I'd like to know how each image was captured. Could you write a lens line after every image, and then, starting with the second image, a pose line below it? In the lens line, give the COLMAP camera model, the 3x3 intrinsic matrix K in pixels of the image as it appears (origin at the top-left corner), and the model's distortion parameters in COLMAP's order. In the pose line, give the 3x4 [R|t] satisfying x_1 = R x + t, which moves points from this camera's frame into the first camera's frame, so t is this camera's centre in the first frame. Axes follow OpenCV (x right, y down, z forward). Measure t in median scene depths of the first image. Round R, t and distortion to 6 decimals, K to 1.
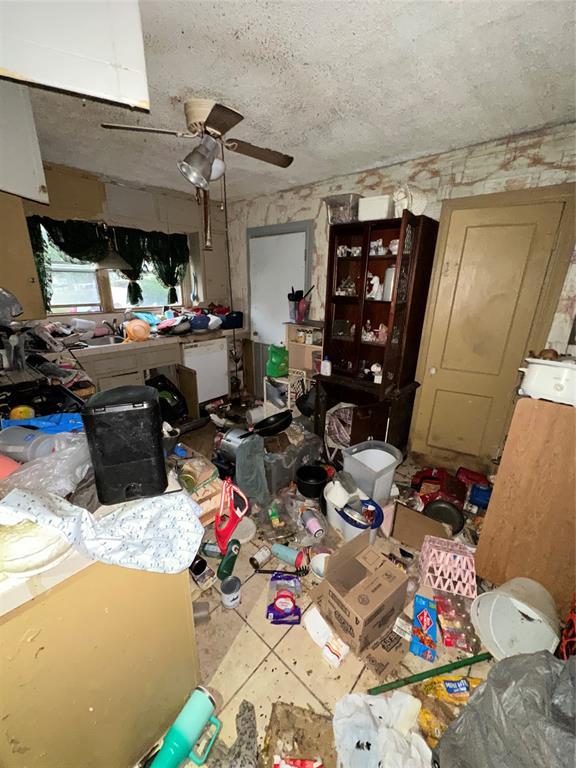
lens RADIAL K [[305.6, 0, 287.7], [0, 305.6, 383.7], [0, 0, 1]] dist [-0.002482, 0.000147]
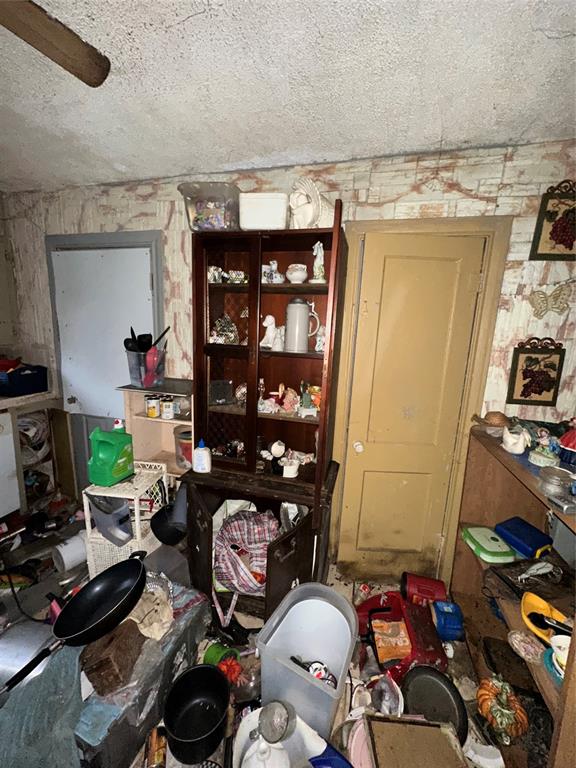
lens RADIAL K [[305.6, 0, 287.5], [0, 305.6, 384.1], [0, 0, 1]] dist [-0.002482, 0.000147]
pose [[0.894373, -0.057368, 0.443628, 0.017922], [0.114825, 0.987955, -0.103733, -0.120969], [-0.432333, 0.143716, 0.890188, 0.381656]]
